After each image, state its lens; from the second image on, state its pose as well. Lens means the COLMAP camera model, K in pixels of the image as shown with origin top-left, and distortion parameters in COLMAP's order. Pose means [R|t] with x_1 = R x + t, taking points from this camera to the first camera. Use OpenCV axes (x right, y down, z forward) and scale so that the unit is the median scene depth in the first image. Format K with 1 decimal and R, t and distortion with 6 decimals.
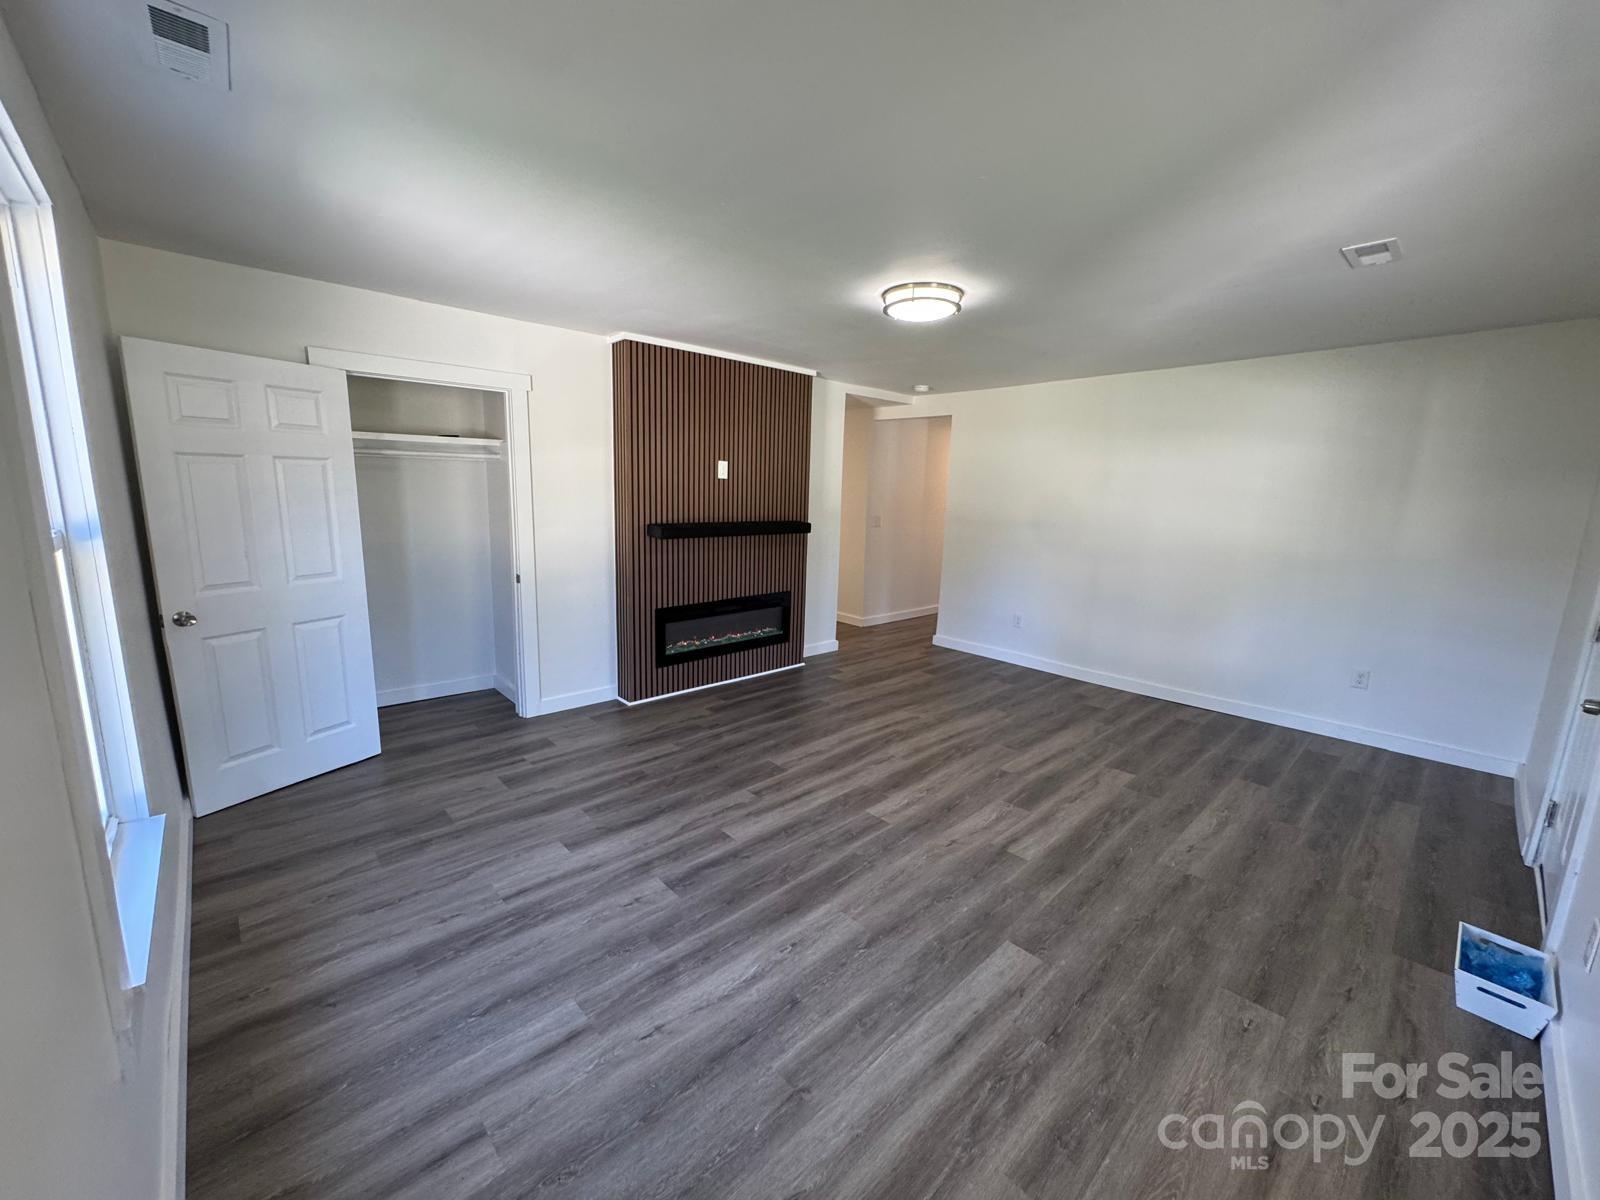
lens RADIAL K [[639.3, 0, 805.2], [0, 639.3, 599.3], [0, 0, 1]] dist [-0.004127, 0.000790]
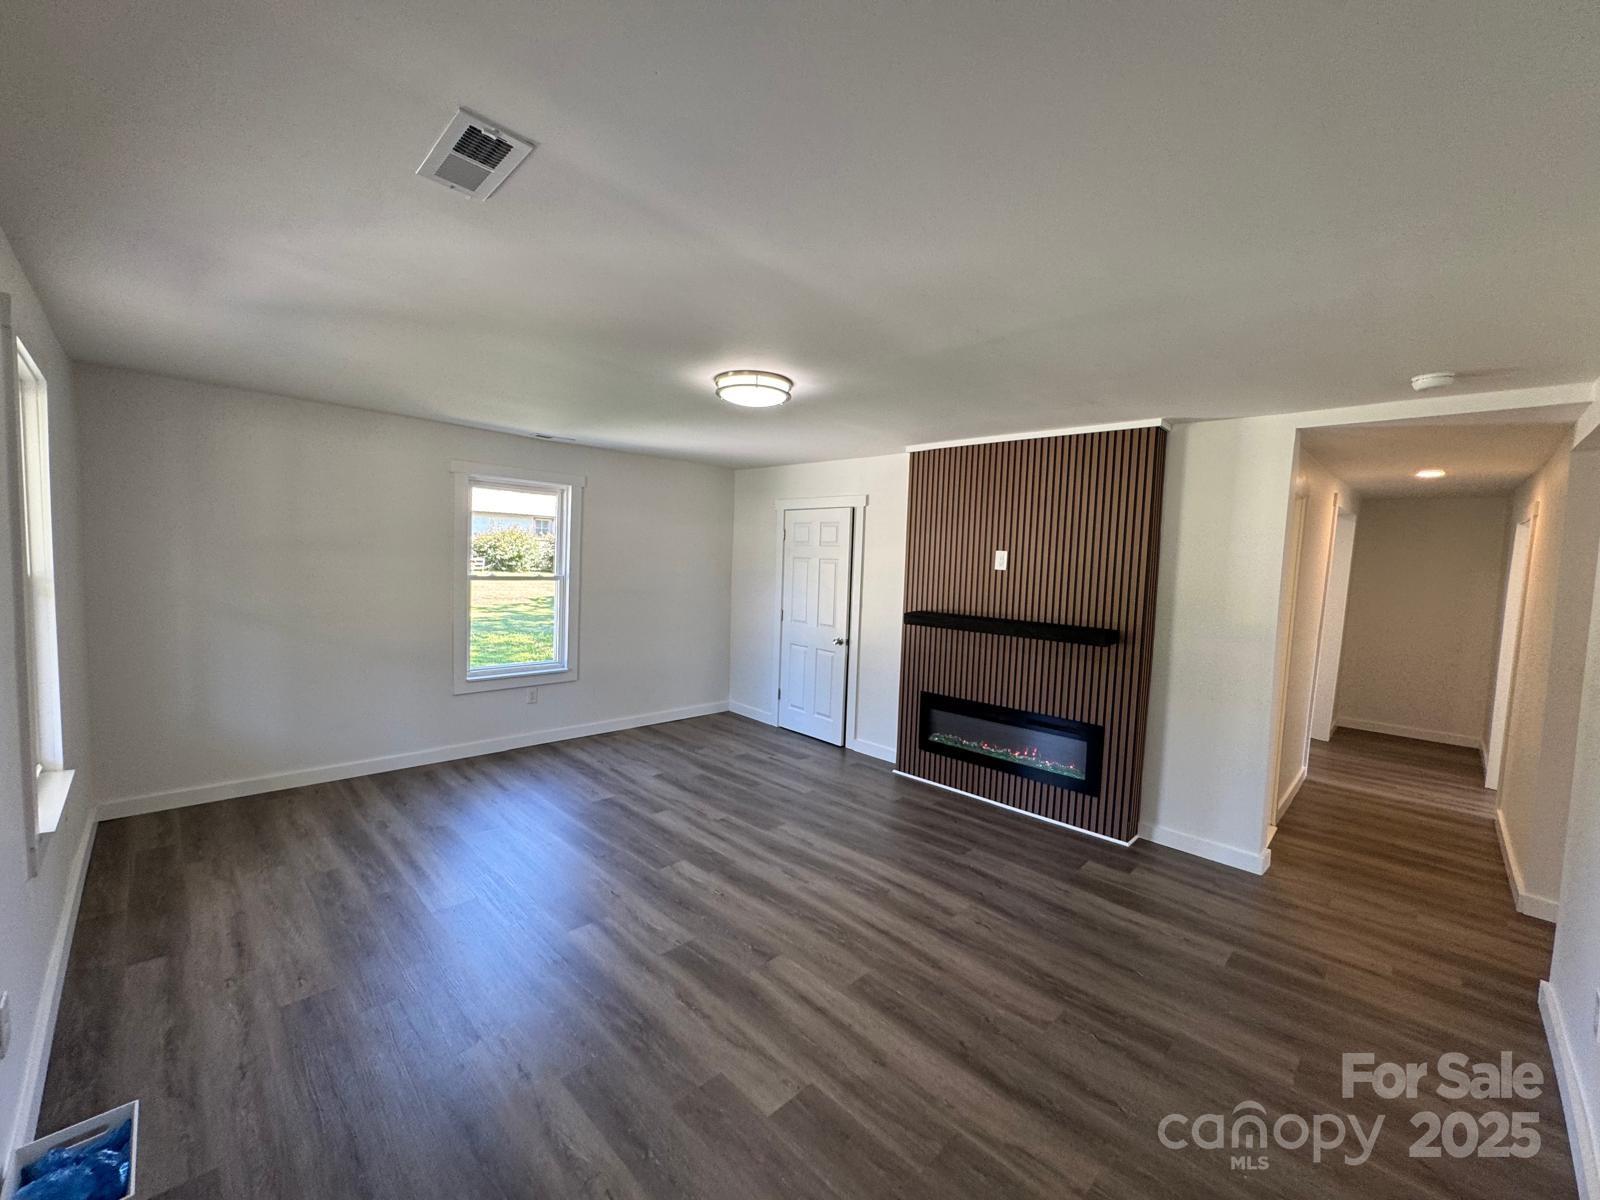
lens RADIAL K [[639.3, 0, 791.0], [0, 639.3, 599.6], [0, 0, 1]] dist [-0.004127, 0.000790]
pose [[0.030548, 0.035678, -0.998896, 0.967038], [-0.212499, 0.976749, 0.028389, -0.140131], [0.976684, 0.211397, 0.037419, 0.867263]]
